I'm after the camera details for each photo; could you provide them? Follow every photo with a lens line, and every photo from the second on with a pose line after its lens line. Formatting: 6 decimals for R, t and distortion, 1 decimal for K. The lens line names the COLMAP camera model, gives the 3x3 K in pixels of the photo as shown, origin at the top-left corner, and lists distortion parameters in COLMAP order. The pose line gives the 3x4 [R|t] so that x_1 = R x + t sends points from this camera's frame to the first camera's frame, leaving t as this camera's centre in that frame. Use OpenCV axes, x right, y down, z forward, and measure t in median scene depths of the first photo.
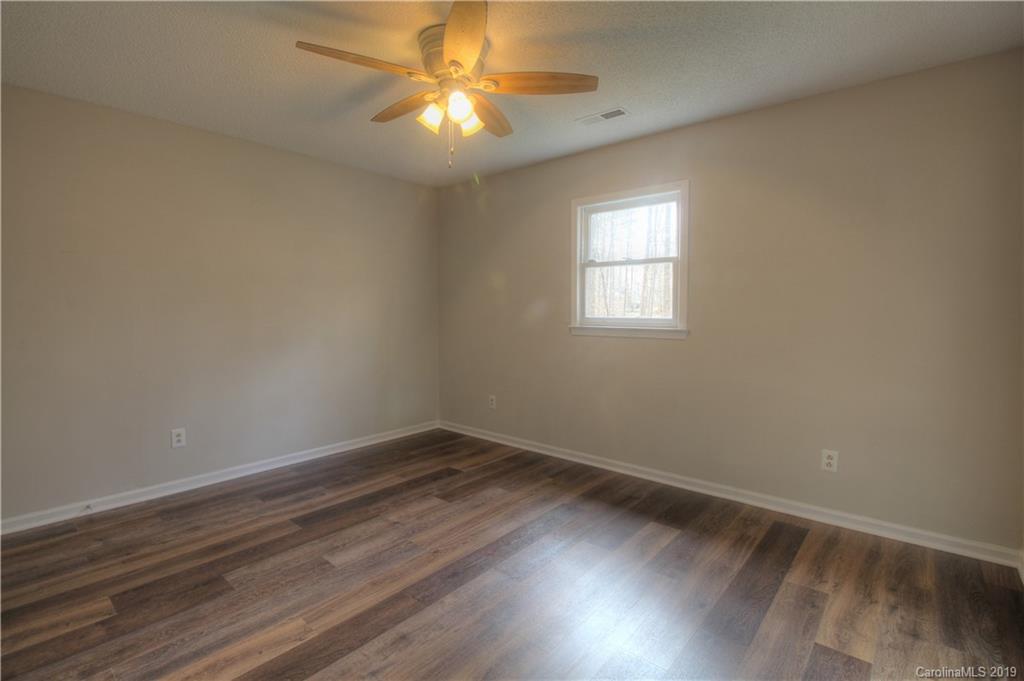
lens RADIAL K [[476.6, 0, 513.2], [0, 476.6, 326.9], [0, 0, 1]] dist [-0.022523, -0.000184]
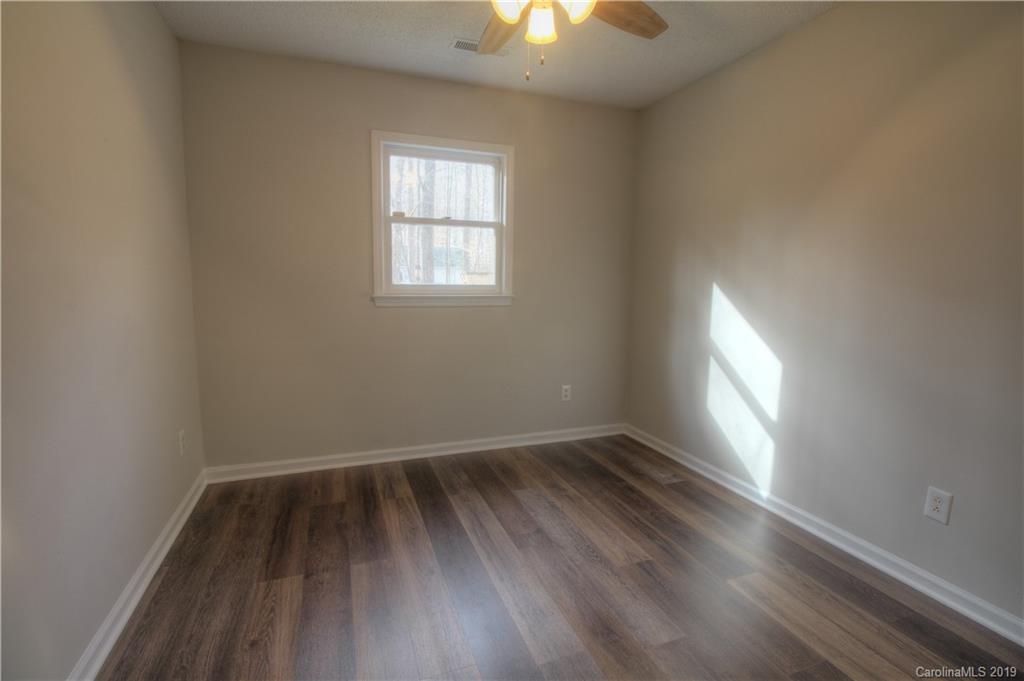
lens RADIAL K [[484.3, 0, 512.4], [0, 484.3, 320.2], [0, 0, 1]] dist [0.042126, 0.000001]
pose [[0.476465, -0.072790, 0.876175, -0.525291], [0.018659, 0.997180, 0.072696, -0.016112], [-0.878996, -0.018288, 0.476479, 0.461463]]
